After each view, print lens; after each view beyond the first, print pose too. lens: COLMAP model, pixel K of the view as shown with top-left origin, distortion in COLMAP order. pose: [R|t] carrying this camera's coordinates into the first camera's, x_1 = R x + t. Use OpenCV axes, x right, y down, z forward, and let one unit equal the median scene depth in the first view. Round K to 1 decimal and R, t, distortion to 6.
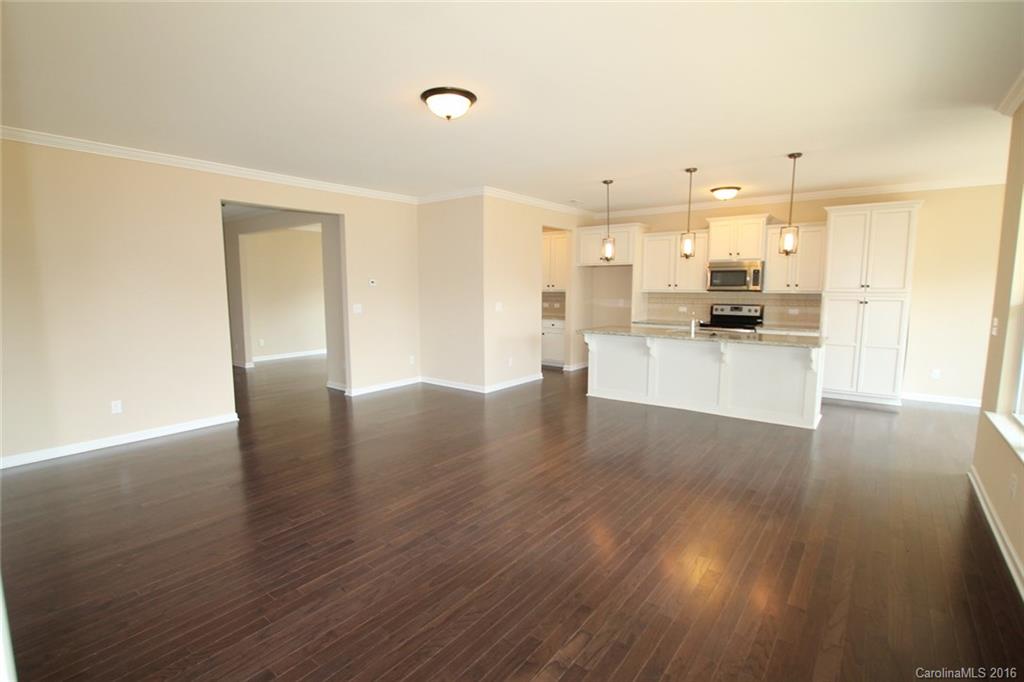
lens RADIAL K [[485.9, 0, 507.6], [0, 485.9, 346.9], [0, 0, 1]] dist [-0.025383, 0.001252]
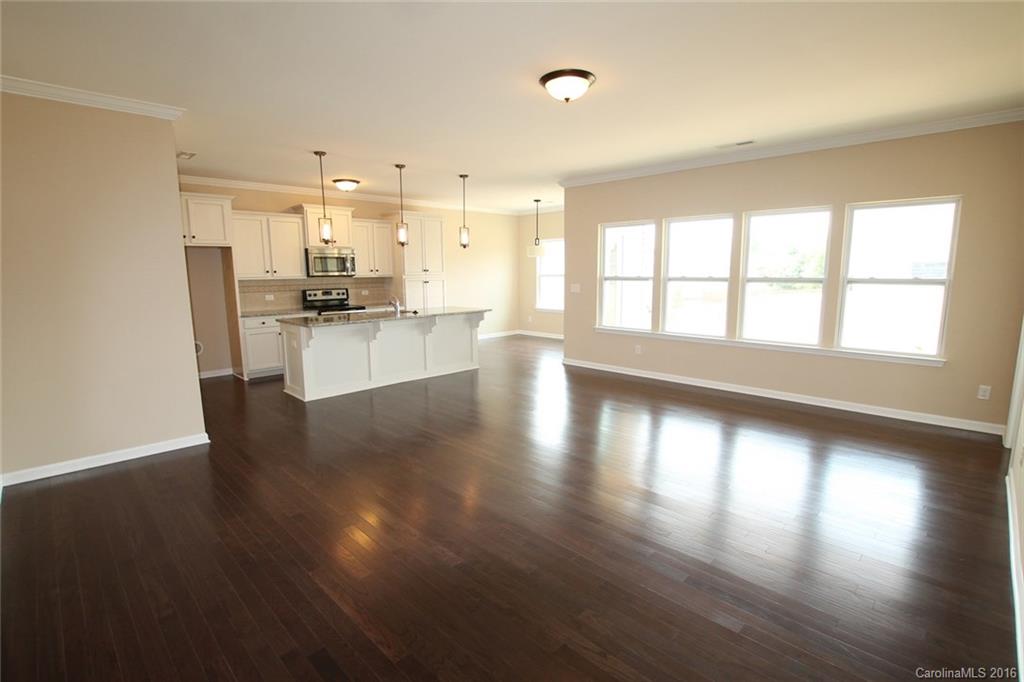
lens RADIAL K [[503.7, 0, 506.8], [0, 503.7, 352.2], [0, 0, 1]] dist [-0.028670, -0.000243]
pose [[0.131433, -0.158762, 0.978530, -0.592721], [0.131478, 0.981164, 0.141530, -0.056759], [-0.982568, 0.110054, 0.149831, 0.469832]]
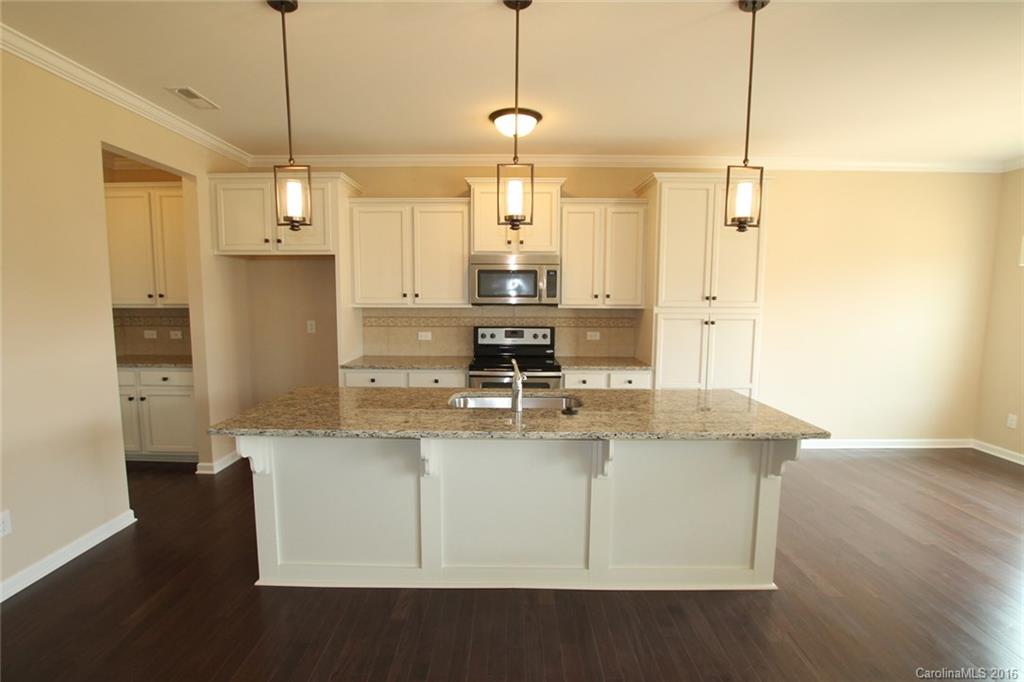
lens RADIAL K [[485.9, 0, 507.6], [0, 485.9, 346.9], [0, 0, 1]] dist [-0.025383, 0.001252]
pose [[0.792570, -0.059569, 0.606865, 0.094230], [0.069060, 0.997583, 0.007728, -0.069430], [-0.605858, 0.035785, 0.794767, 0.529574]]
